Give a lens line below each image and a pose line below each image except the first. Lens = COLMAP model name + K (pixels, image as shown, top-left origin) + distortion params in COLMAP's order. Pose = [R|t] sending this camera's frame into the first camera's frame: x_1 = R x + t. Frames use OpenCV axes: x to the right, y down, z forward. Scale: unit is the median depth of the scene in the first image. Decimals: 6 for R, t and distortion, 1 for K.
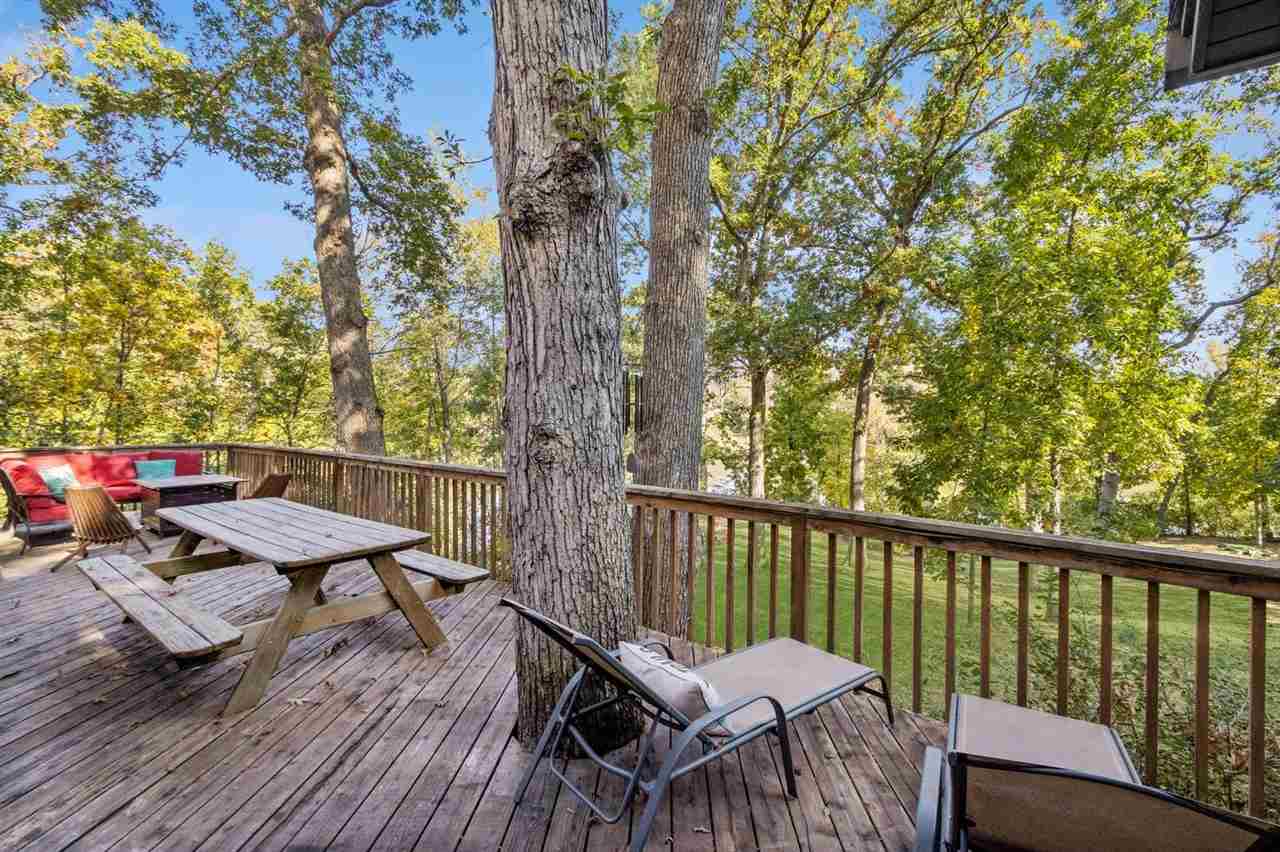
lens RADIAL K [[595.9, 0, 637.4], [0, 595.9, 418.6], [0, 0, 1]] dist [0.000232, 0.000946]
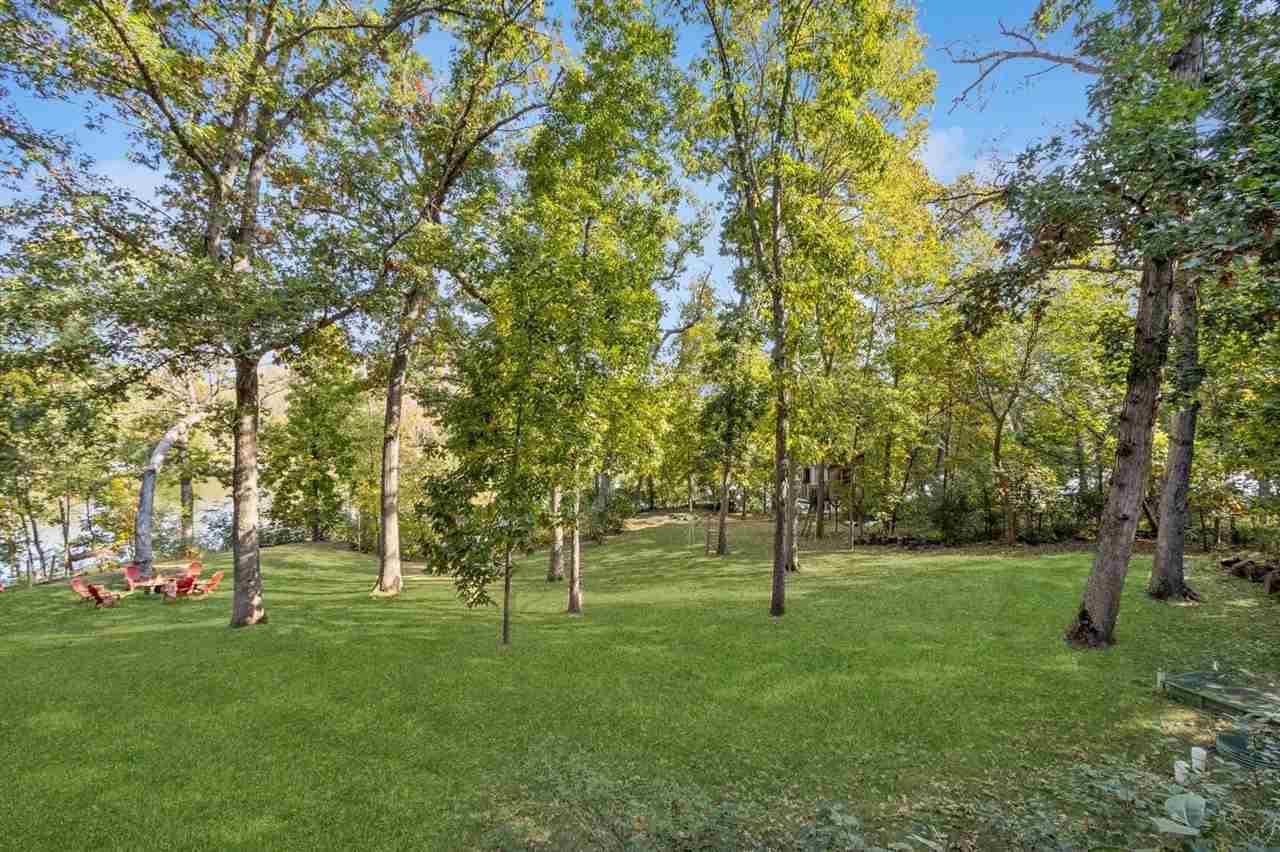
lens RADIAL K [[595.9, 0, 634.3], [0, 595.9, 426.2], [0, 0, 1]] dist [0.000232, 0.000946]
pose [[0.744402, -0.014417, 0.667576, 0.054747], [0.008913, 0.999892, 0.011656, -0.001389], [-0.667672, -0.002727, 0.744451, 0.105929]]
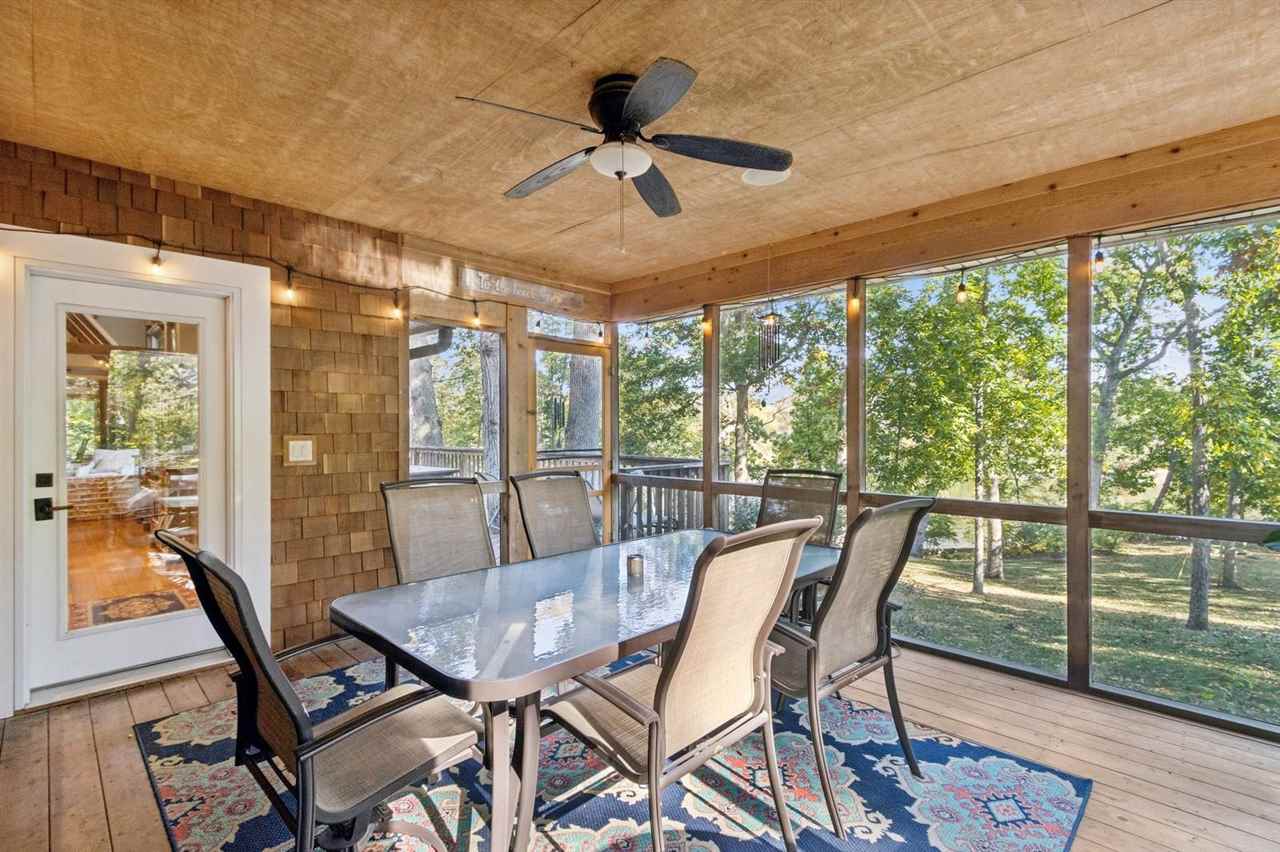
lens RADIAL K [[595.9, 0, 634.7], [0, 595.9, 430.2], [0, 0, 1]] dist [0.000232, 0.000946]
pose [[0.995494, -0.008976, -0.094399, 0.083977], [0.008087, 0.999919, -0.009793, 0.009352], [0.094479, 0.008985, 0.995486, -0.189753]]
